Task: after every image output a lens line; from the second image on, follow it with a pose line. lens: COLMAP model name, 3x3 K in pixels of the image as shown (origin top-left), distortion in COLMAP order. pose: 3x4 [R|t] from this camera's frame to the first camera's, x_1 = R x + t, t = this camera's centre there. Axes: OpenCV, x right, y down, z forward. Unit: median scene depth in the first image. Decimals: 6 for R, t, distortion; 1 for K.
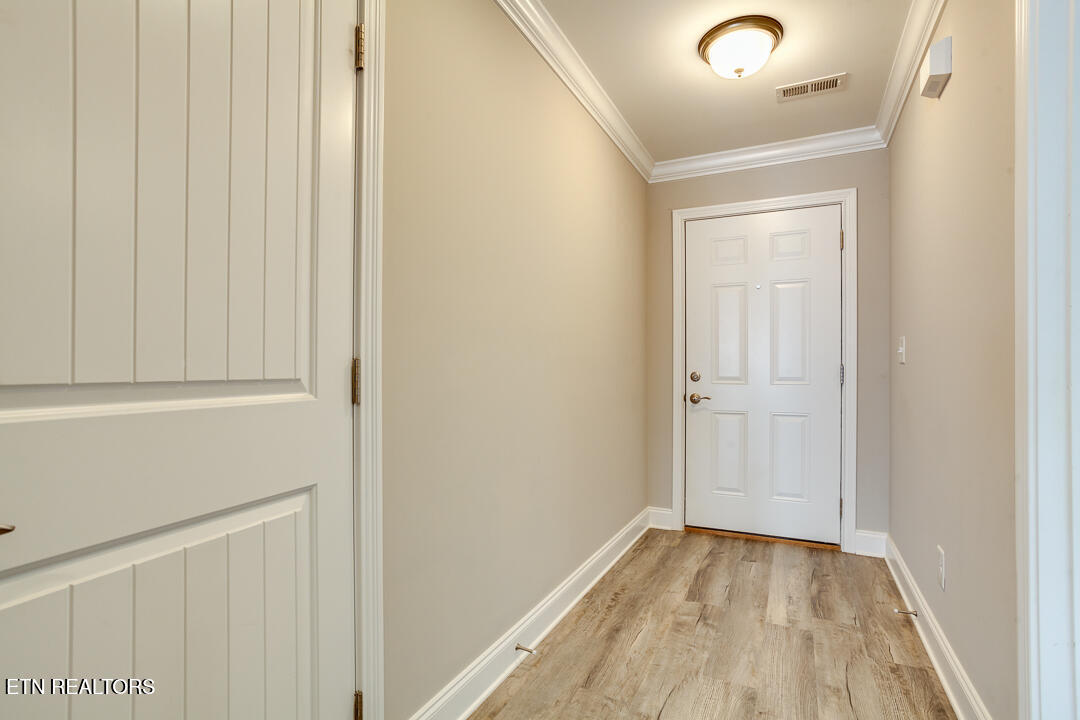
lens RADIAL K [[519.8, 0, 523.2], [0, 519.8, 350.6], [0, 0, 1]] dist [-0.044656, 0.023818]
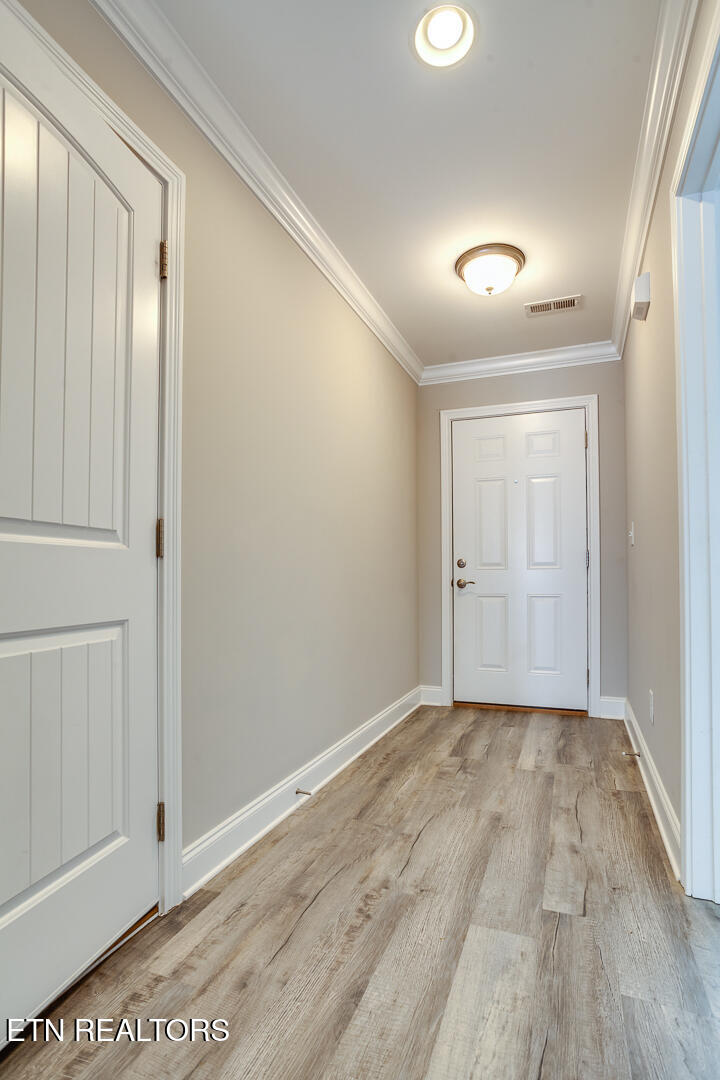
lens RADIAL K [[519.8, 0, 357.6], [0, 519.8, 542.9], [0, 0, 1]] dist [-0.044656, 0.023818]
pose [[0.994606, -0.001088, 0.103720, 0.003010], [0.002962, 0.999835, -0.017913, 0.048180], [-0.103683, 0.018124, 0.994445, -0.117727]]
